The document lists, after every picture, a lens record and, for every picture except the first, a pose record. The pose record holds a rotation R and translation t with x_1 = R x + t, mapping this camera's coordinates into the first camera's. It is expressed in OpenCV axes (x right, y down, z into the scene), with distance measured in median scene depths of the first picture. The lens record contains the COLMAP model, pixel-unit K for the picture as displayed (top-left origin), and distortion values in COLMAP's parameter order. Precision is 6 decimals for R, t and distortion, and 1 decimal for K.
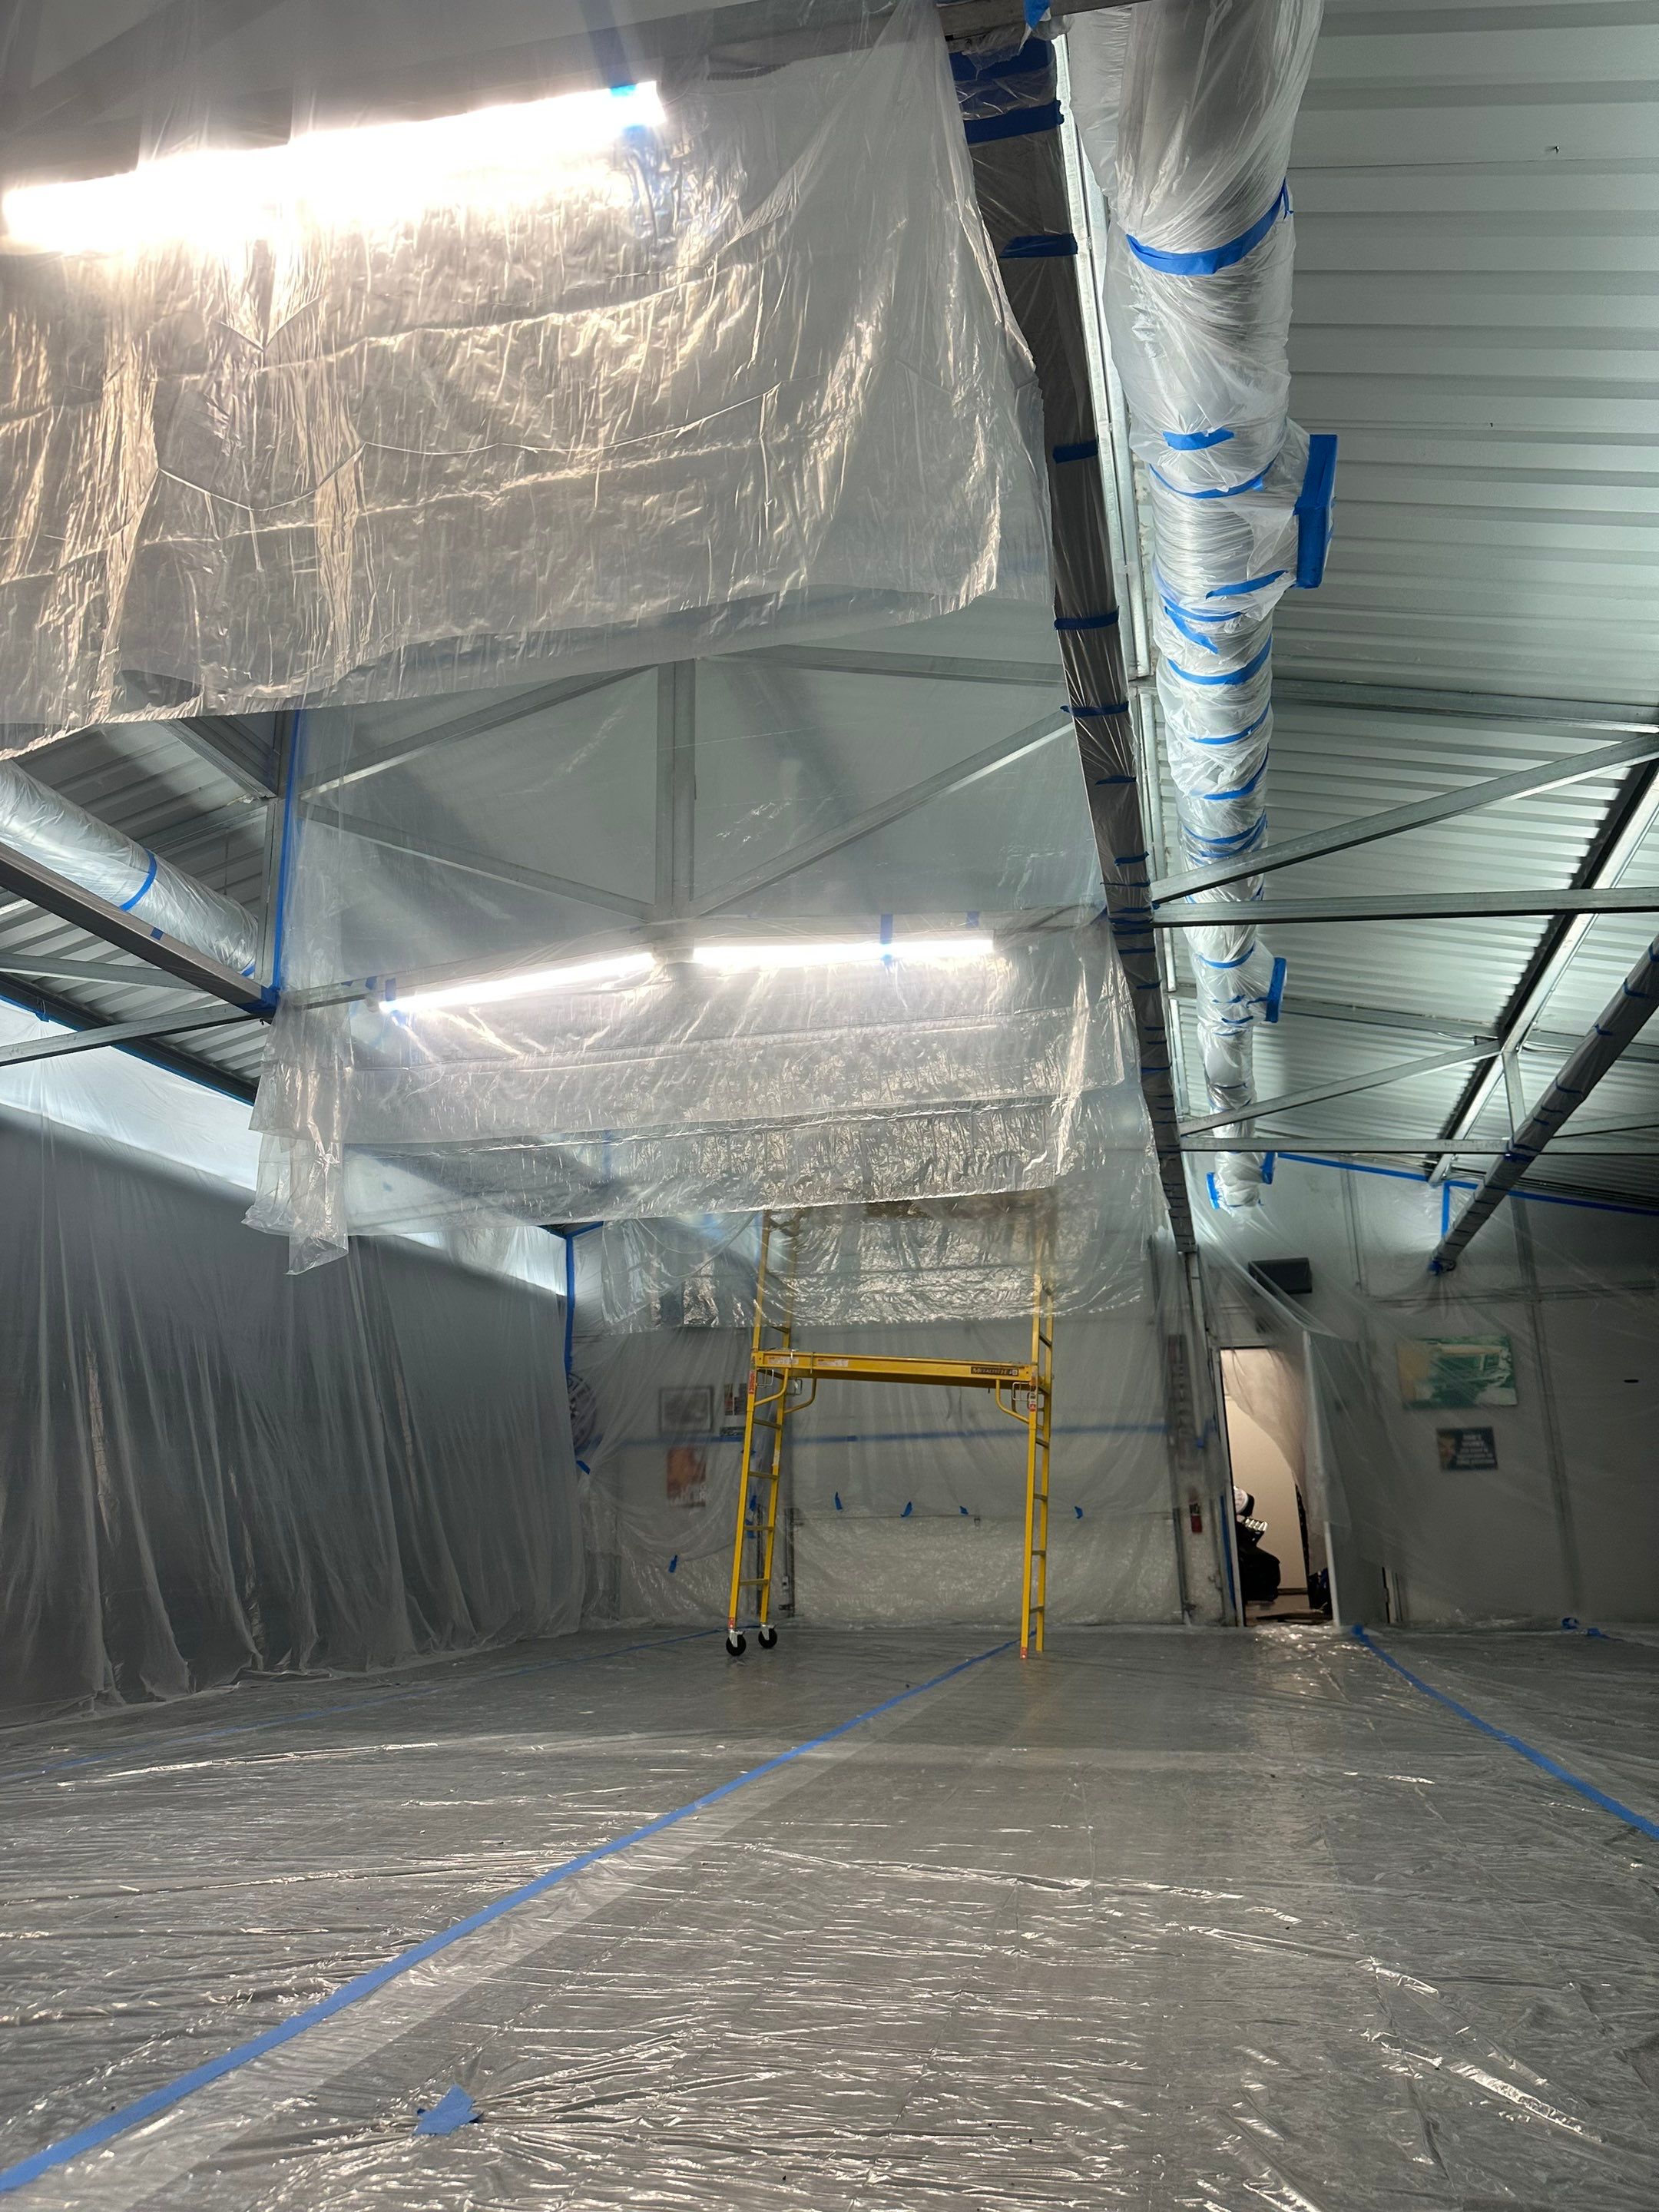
lens RADIAL K [[1537.4, 0, 809.8], [0, 1537.4, 1110.0], [0, 0, 1]] dist [0.050821, -0.062393]
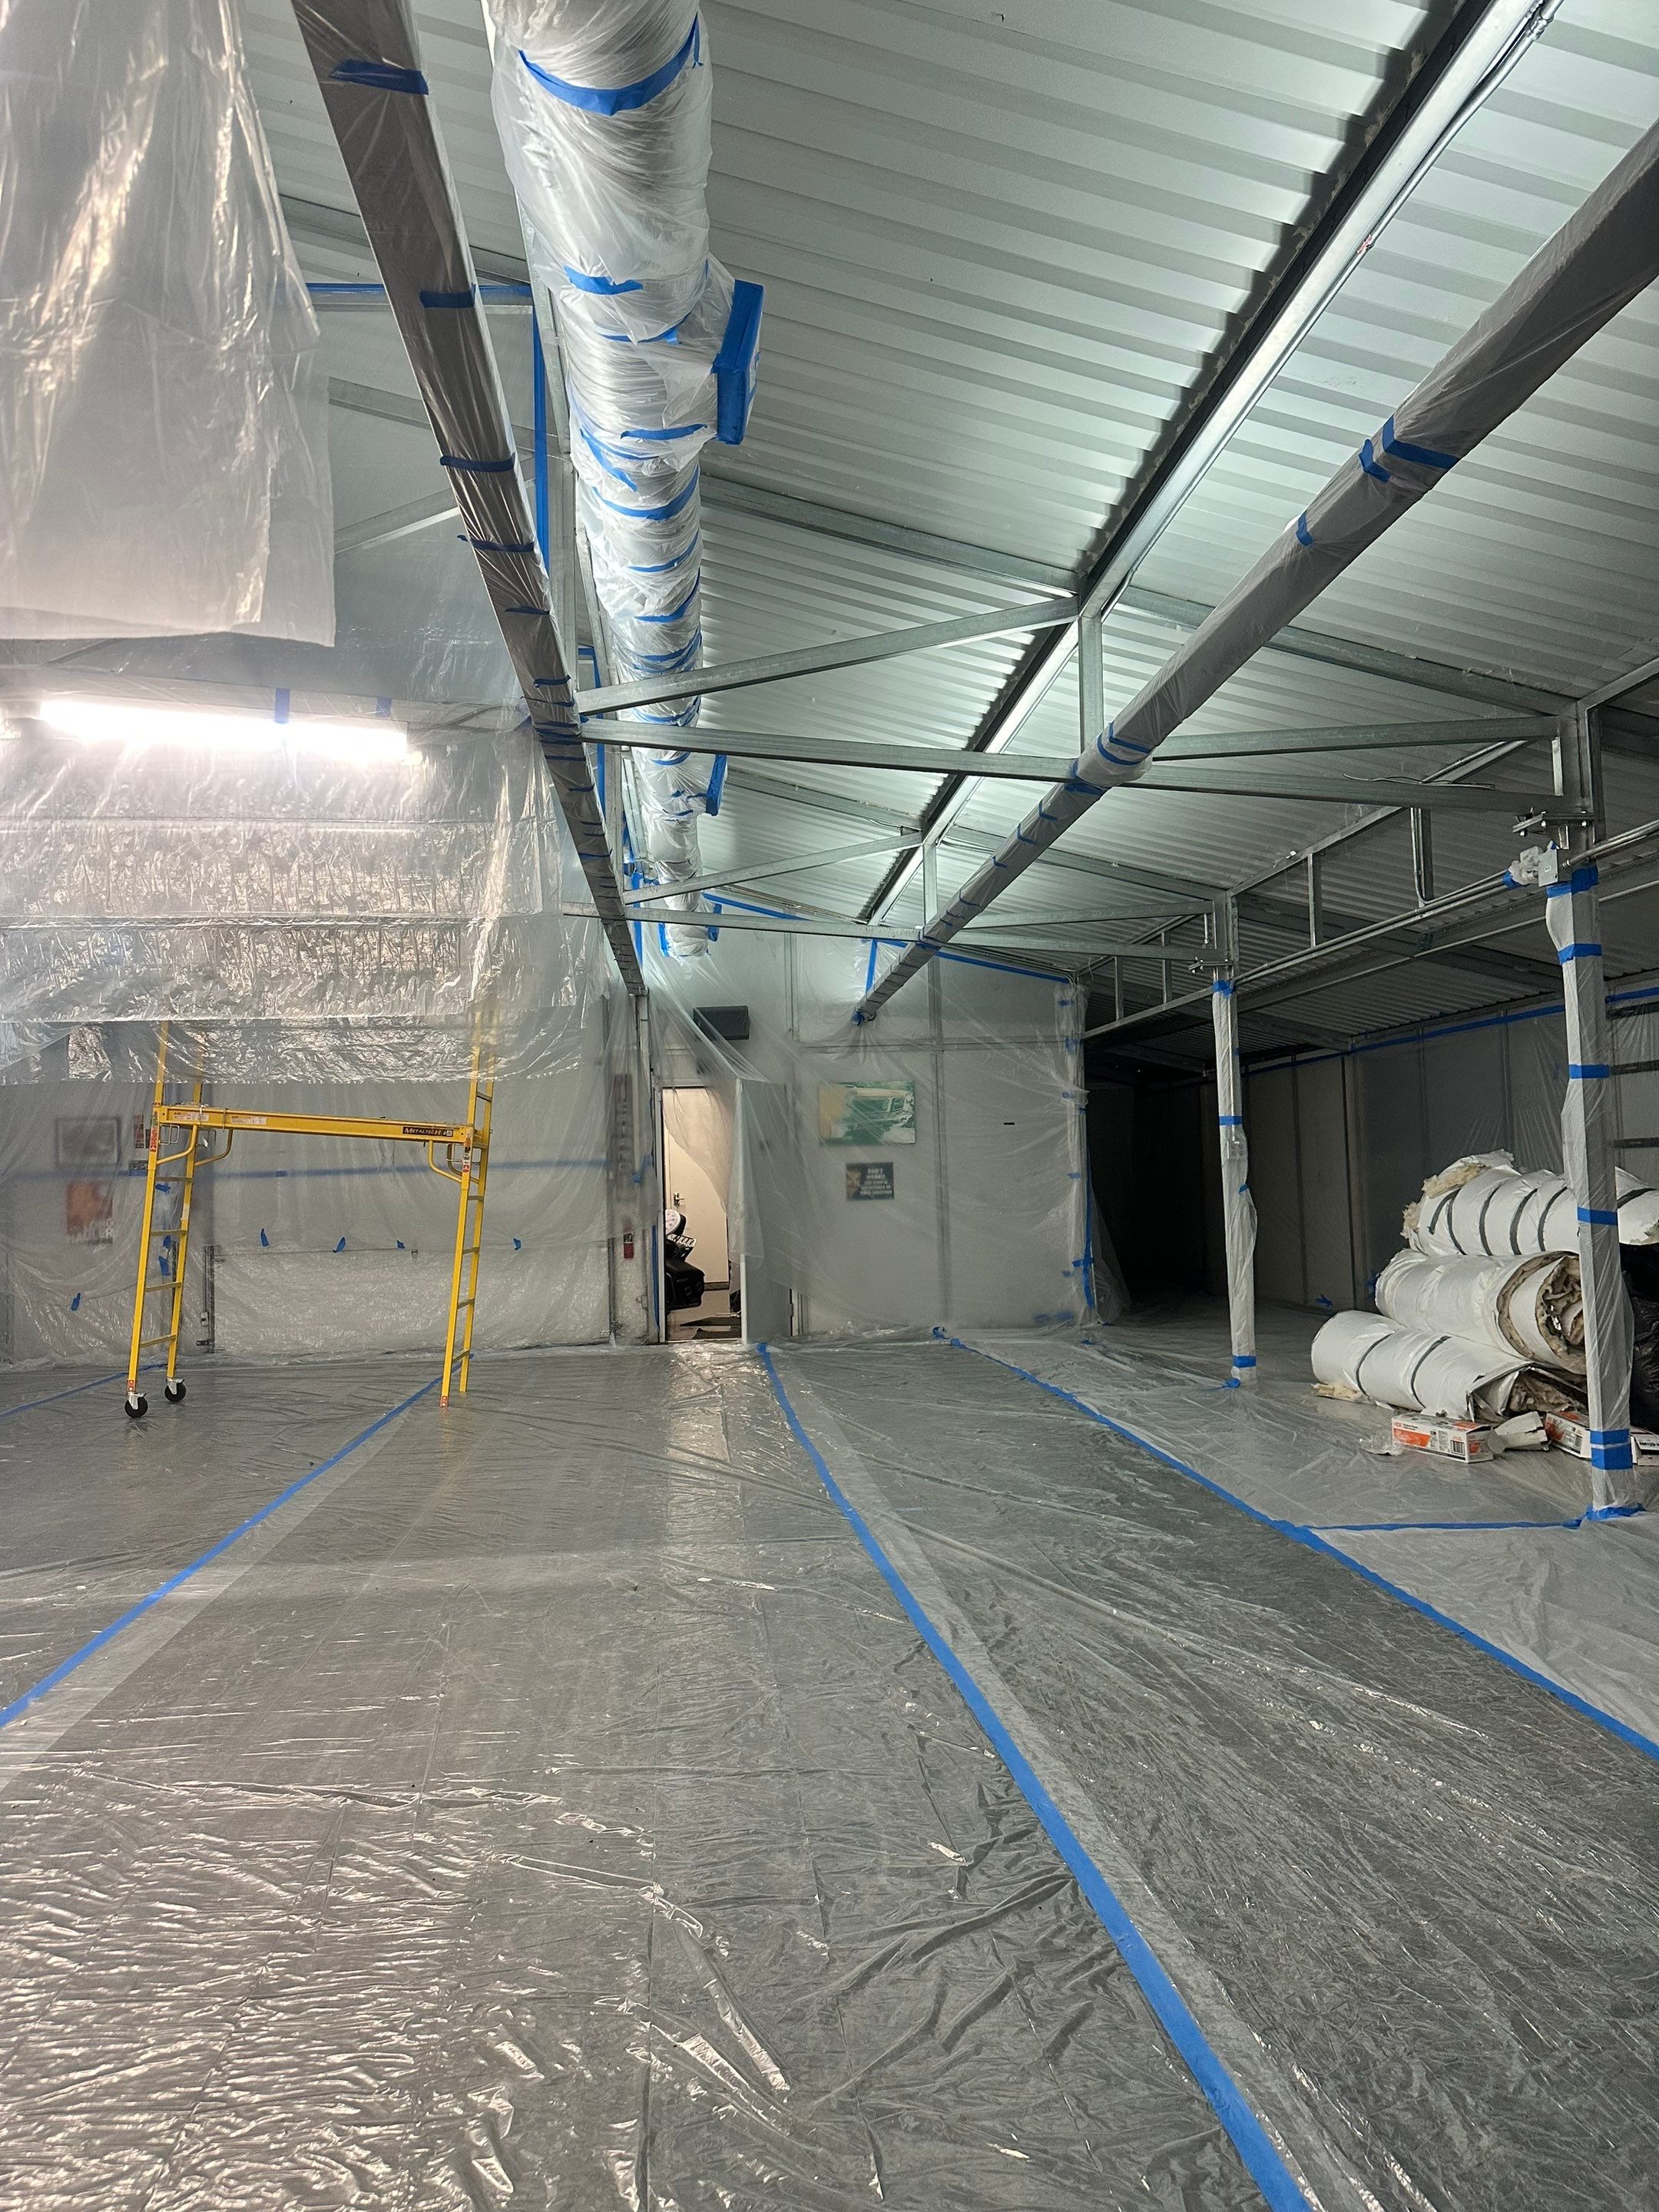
lens RADIAL K [[1537.4, 0, 823.0], [0, 1537.4, 1100.8], [0, 0, 1]] dist [0.050821, -0.062393]
pose [[0.941840, 0.007308, 0.335984, 0.046460], [-0.078360, 0.976982, 0.198410, -0.101017], [-0.326800, -0.213198, 0.920733, 0.030893]]
